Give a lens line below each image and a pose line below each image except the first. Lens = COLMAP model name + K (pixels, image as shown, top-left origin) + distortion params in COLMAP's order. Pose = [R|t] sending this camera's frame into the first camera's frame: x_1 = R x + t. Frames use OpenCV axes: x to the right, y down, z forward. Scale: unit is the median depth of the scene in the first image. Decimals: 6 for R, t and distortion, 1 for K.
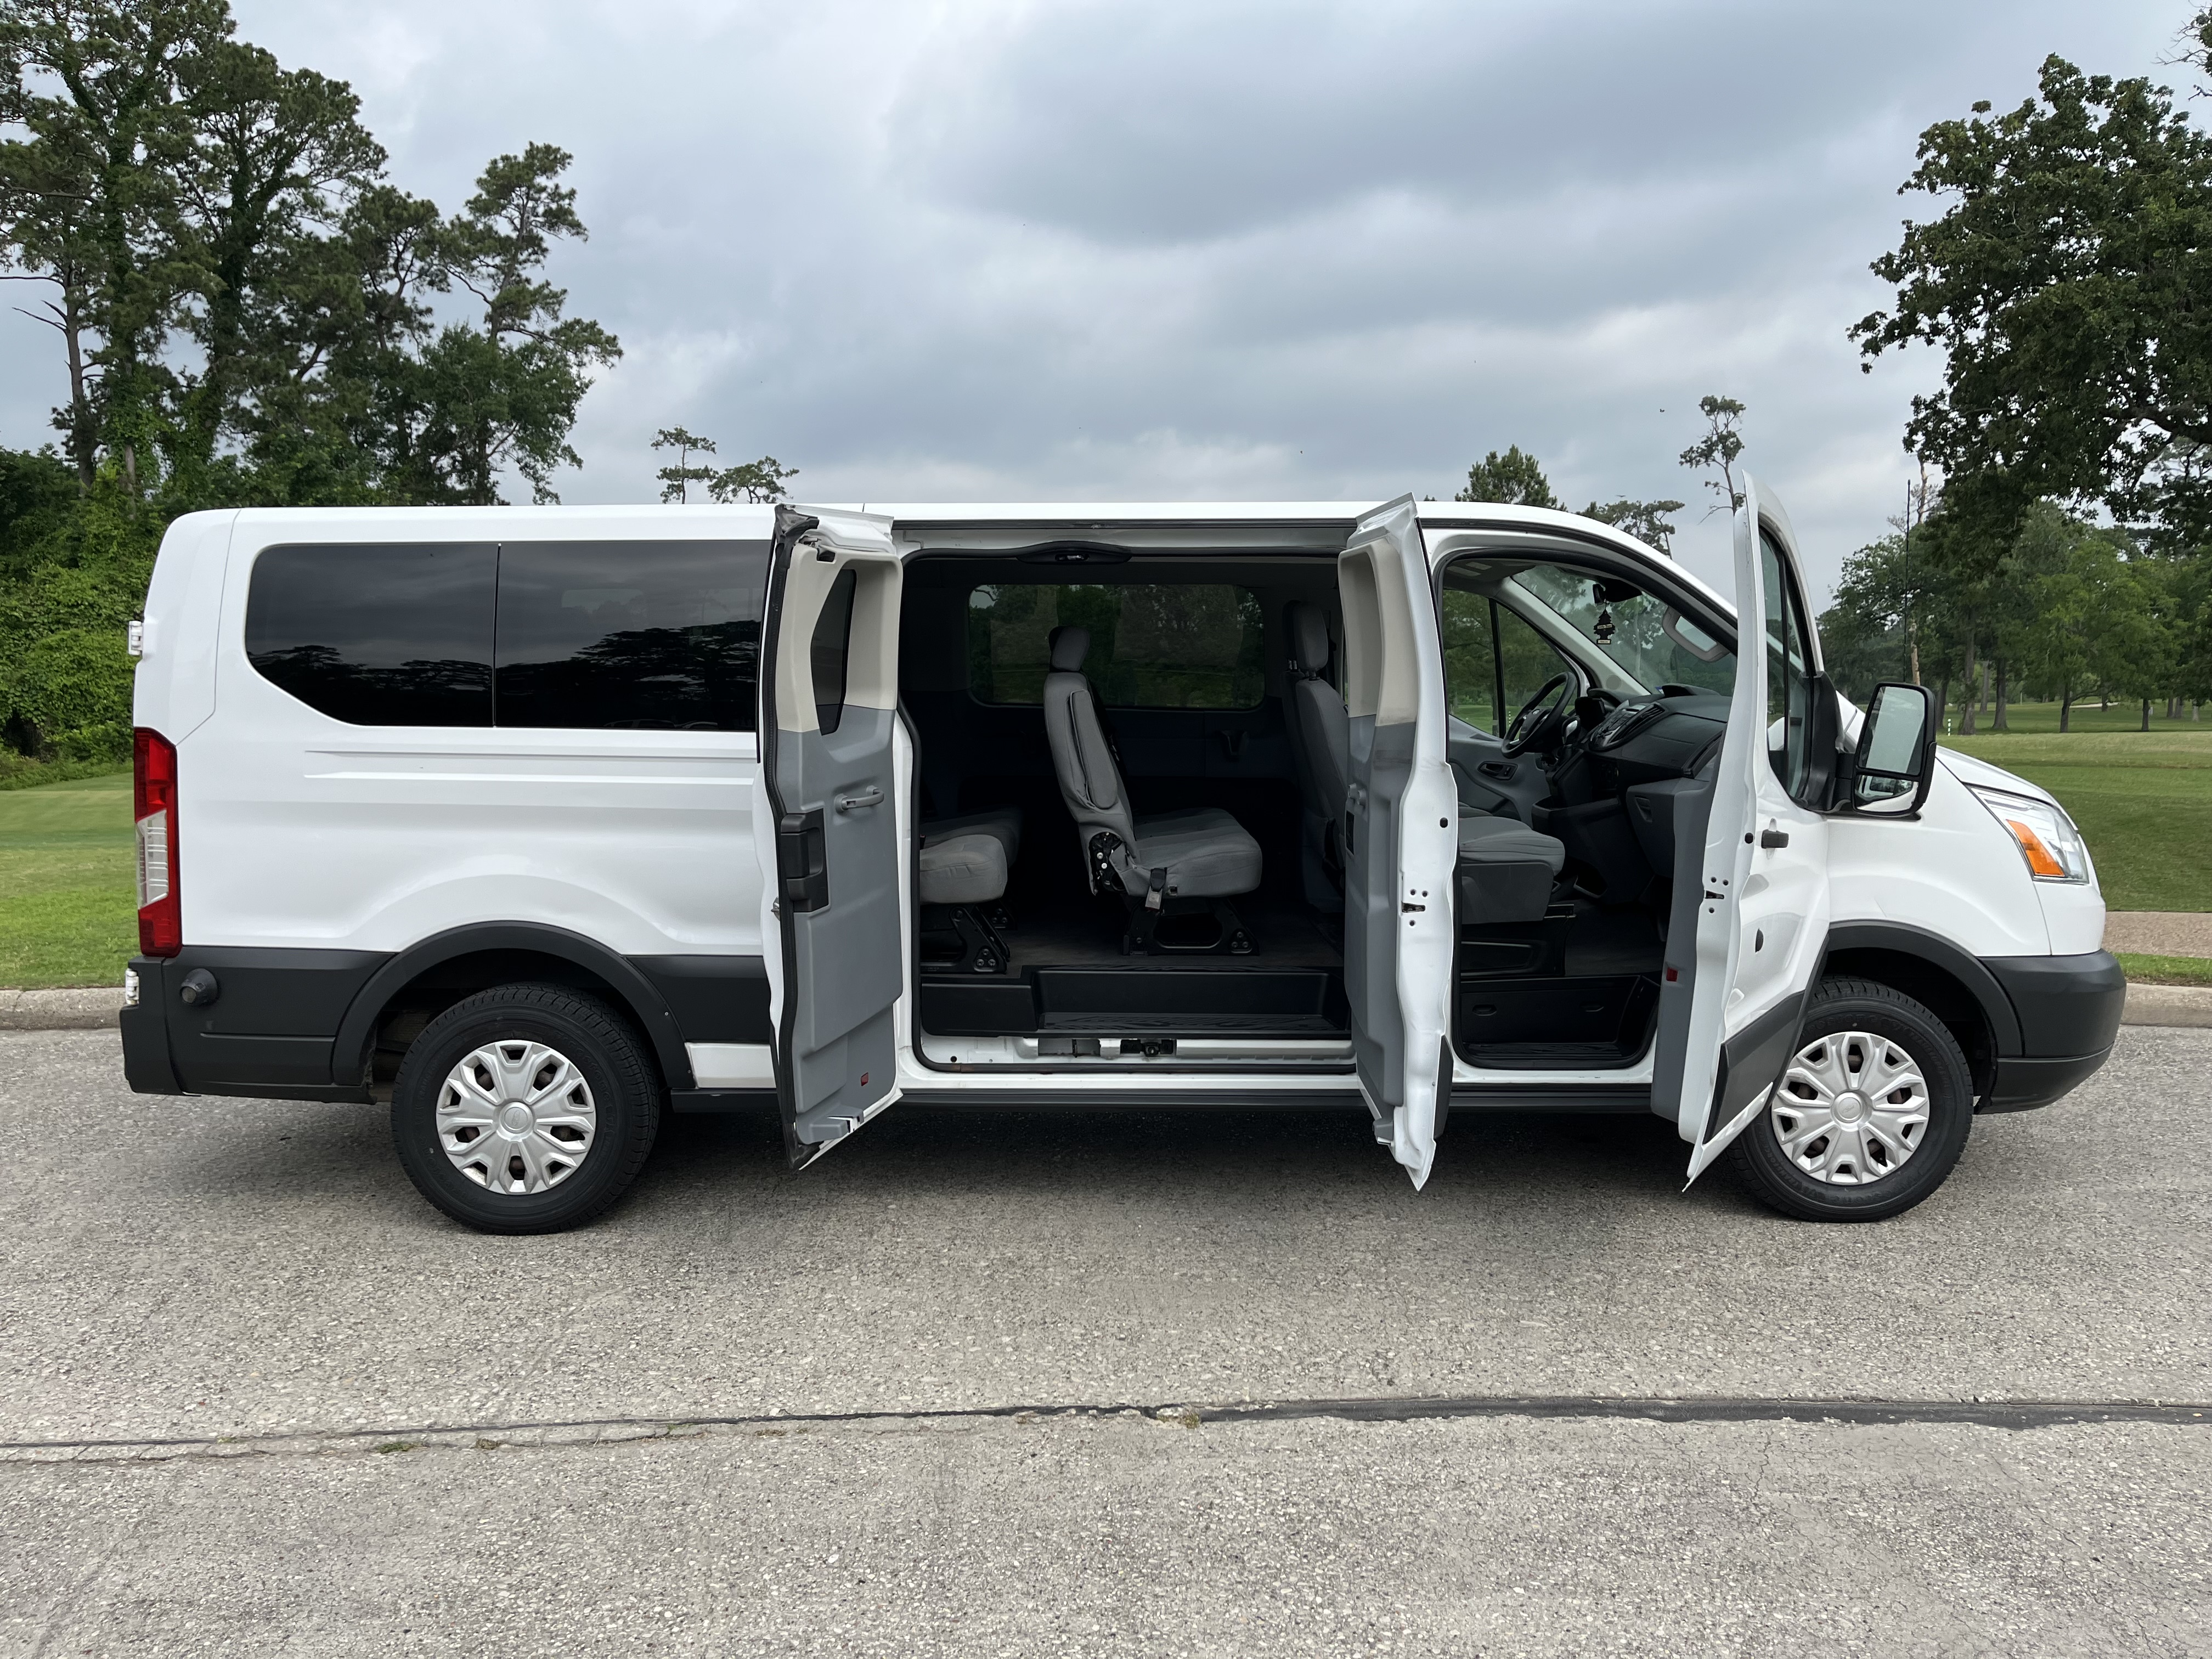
lens RADIAL K [[1674.2, 0, 1106.4], [0, 1674.2, 802.9], [0, 0, 1]] dist [0.080279, -0.107019]
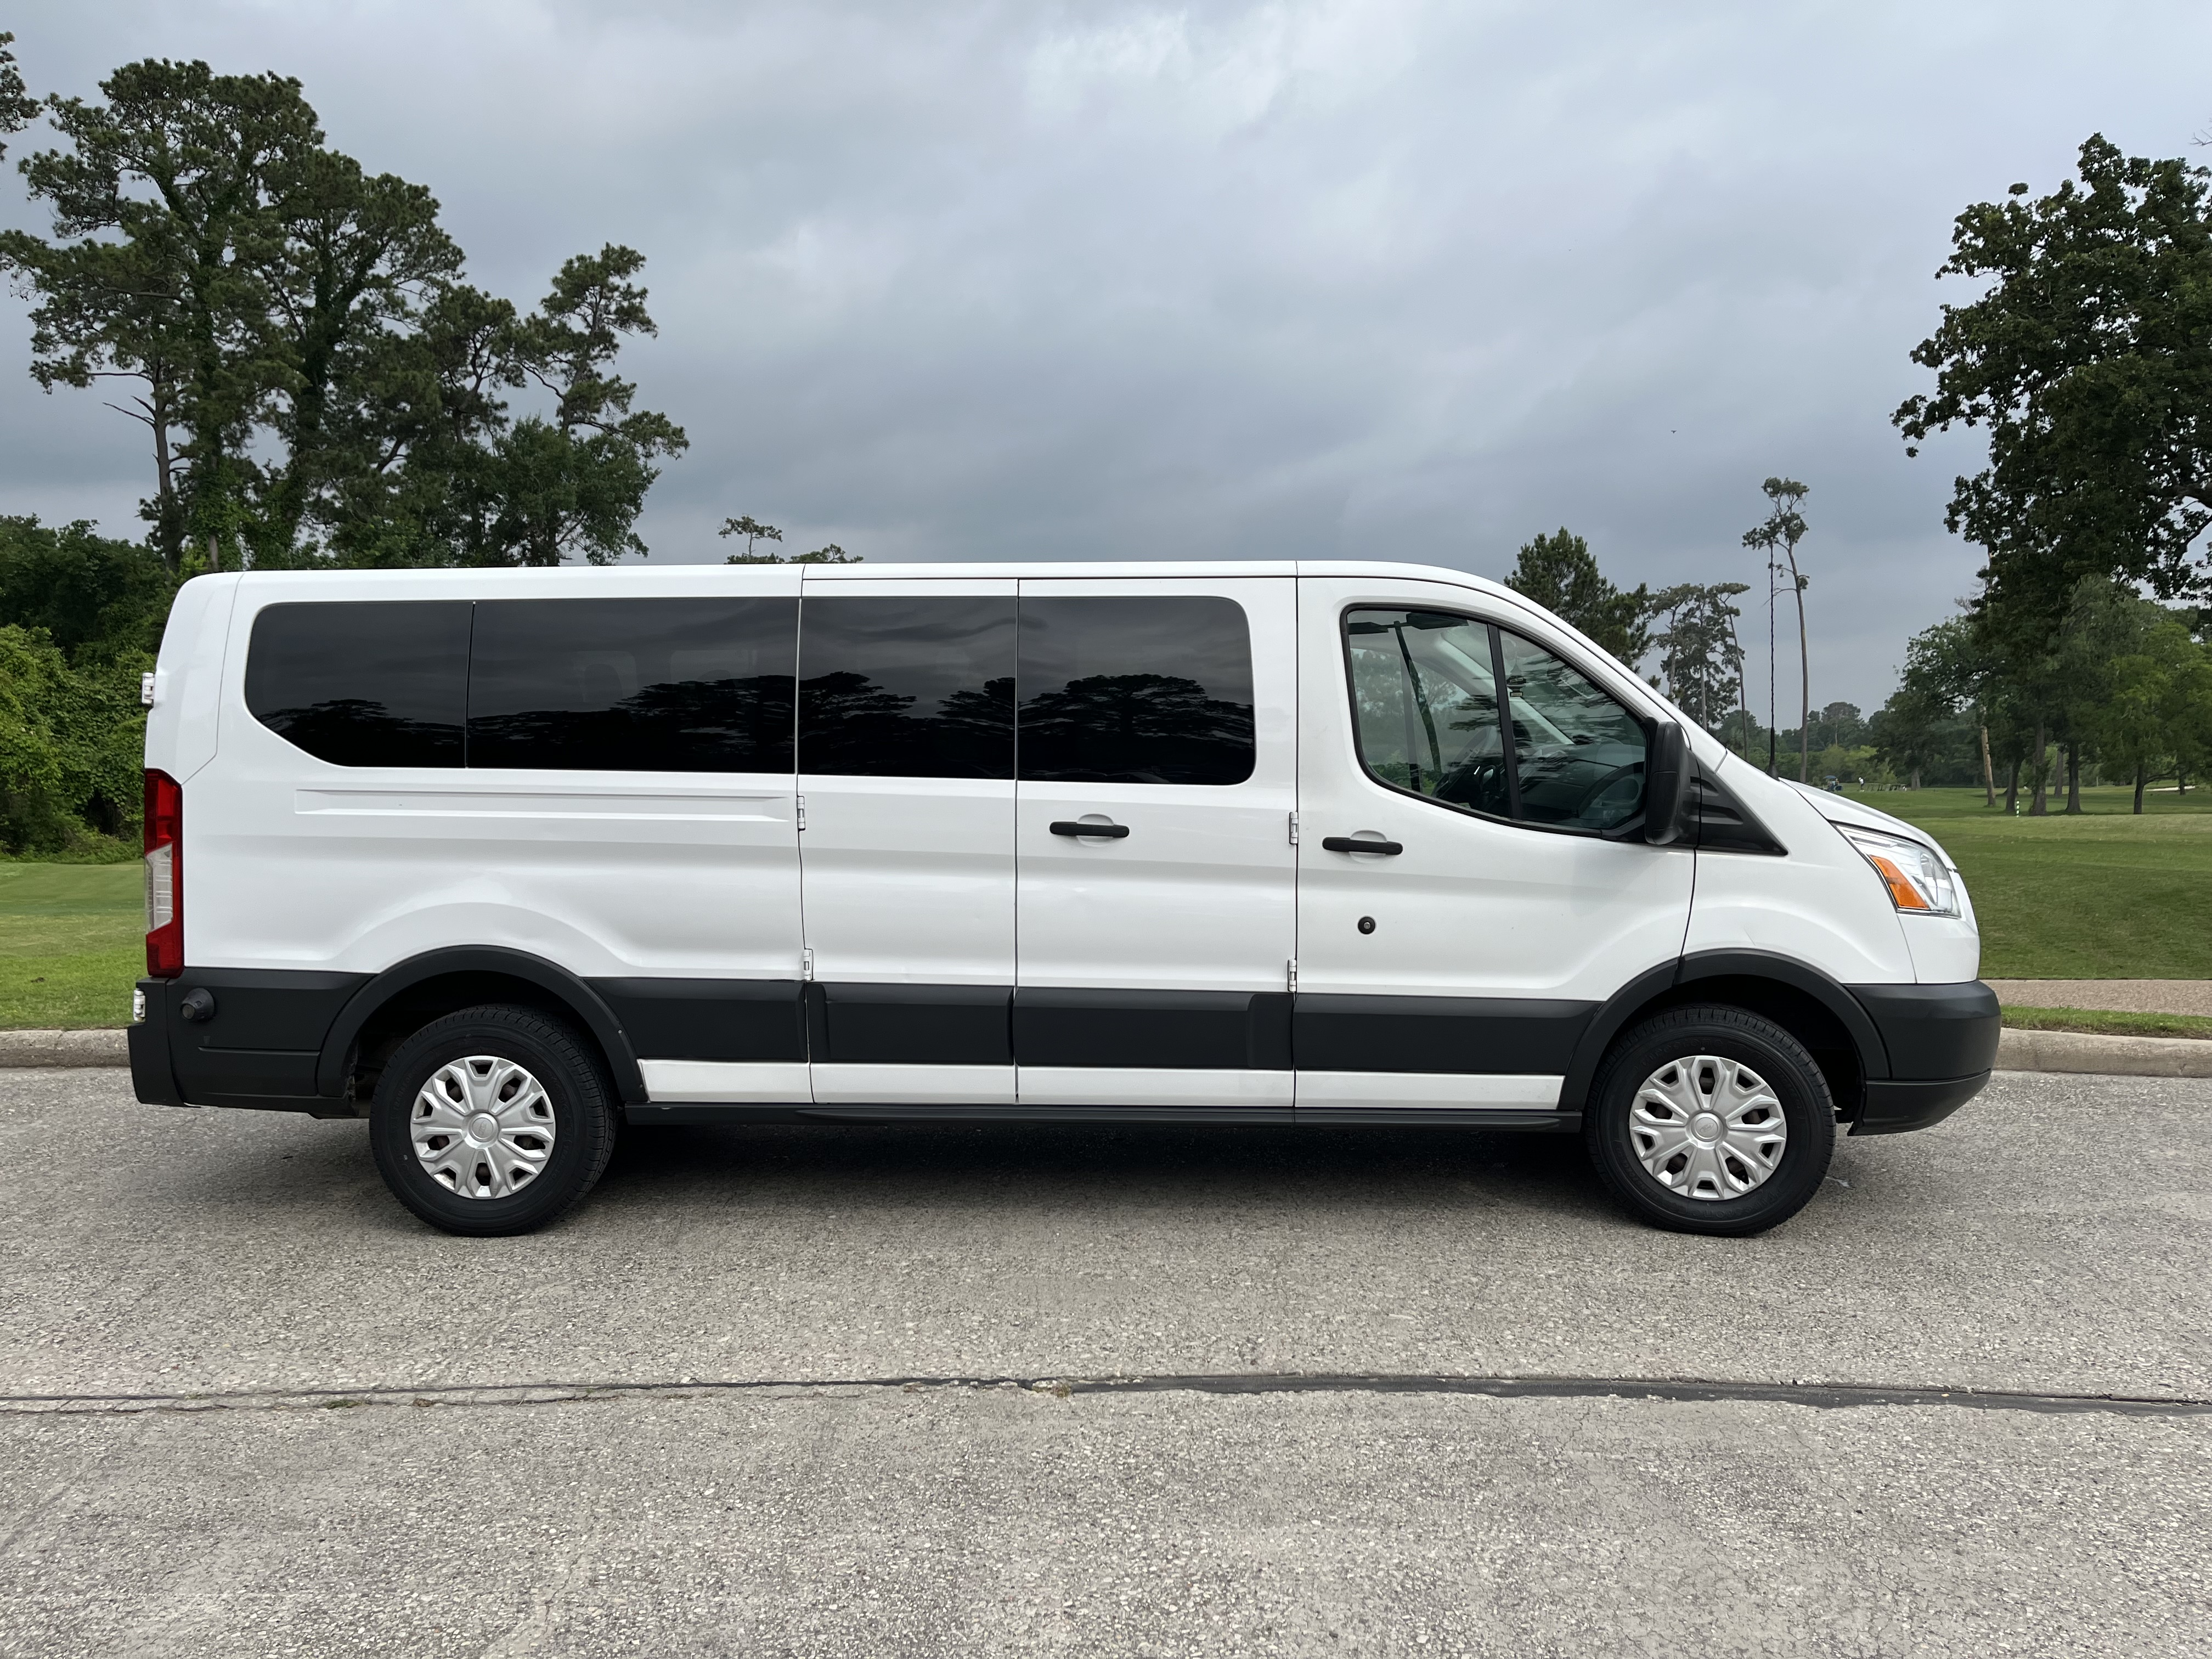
lens RADIAL K [[1674.2, 0, 1108.6], [0, 1674.2, 819.1], [0, 0, 1]] dist [0.080279, -0.107019]
pose [[0.999351, 0.000527, -0.036020, 0.088201], [-0.001969, 0.999197, -0.040011, 0.029630], [0.035970, 0.040056, 0.998550, -0.075919]]
